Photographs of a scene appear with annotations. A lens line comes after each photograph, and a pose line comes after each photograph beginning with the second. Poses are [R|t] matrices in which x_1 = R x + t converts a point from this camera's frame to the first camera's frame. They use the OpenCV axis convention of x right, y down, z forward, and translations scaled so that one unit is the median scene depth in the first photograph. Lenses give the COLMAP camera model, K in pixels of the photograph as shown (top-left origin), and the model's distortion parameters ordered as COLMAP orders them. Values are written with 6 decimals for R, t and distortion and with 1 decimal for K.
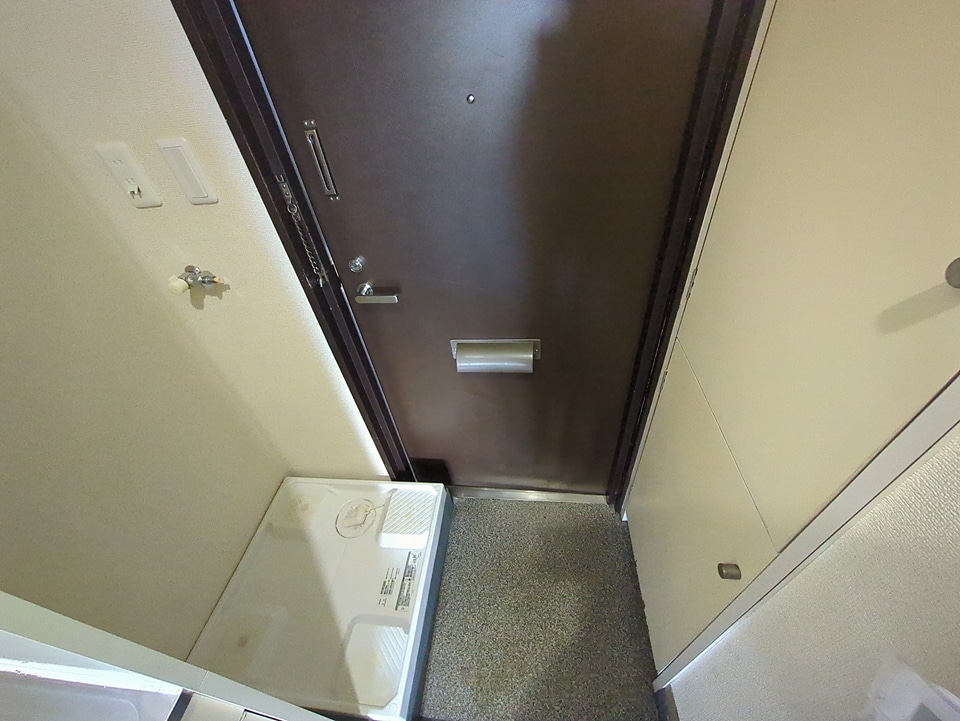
lens RADIAL K [[378.6, 0, 480.2], [0, 378.6, 358.3], [0, 0, 1]] dist [-0.000714, 0.000896]
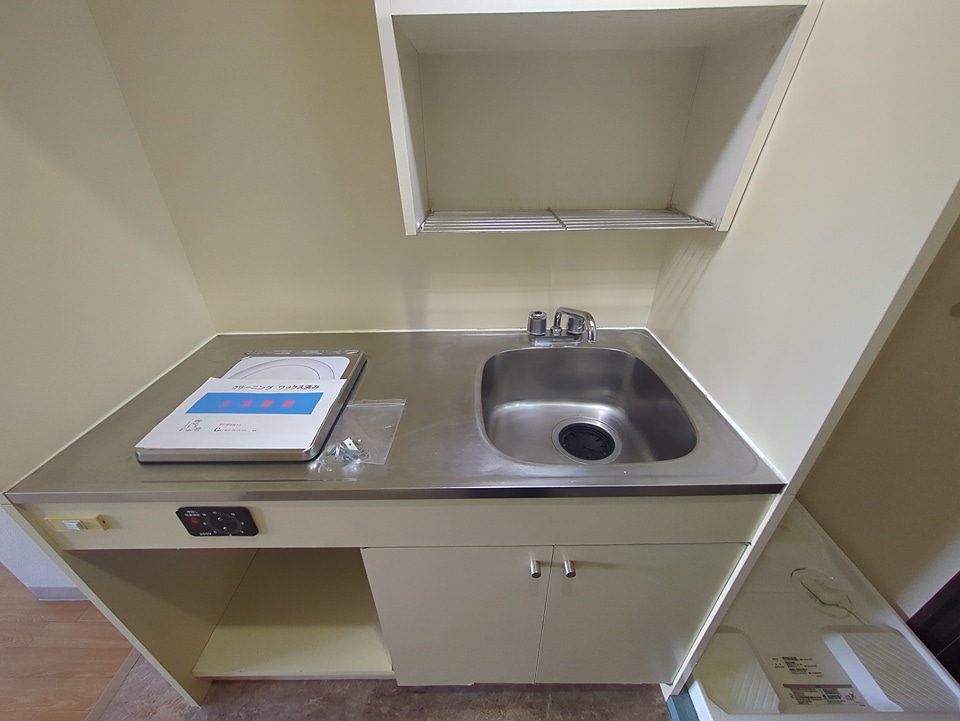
lens RADIAL K [[378.6, 0, 486.4], [0, 378.6, 358.5], [0, 0, 1]] dist [-0.000714, 0.000896]
pose [[0.100758, 0.578793, -0.809226, -0.034807], [-0.651040, 0.653403, 0.386280, 0.355368], [0.752326, 0.487918, 0.442653, -0.268884]]
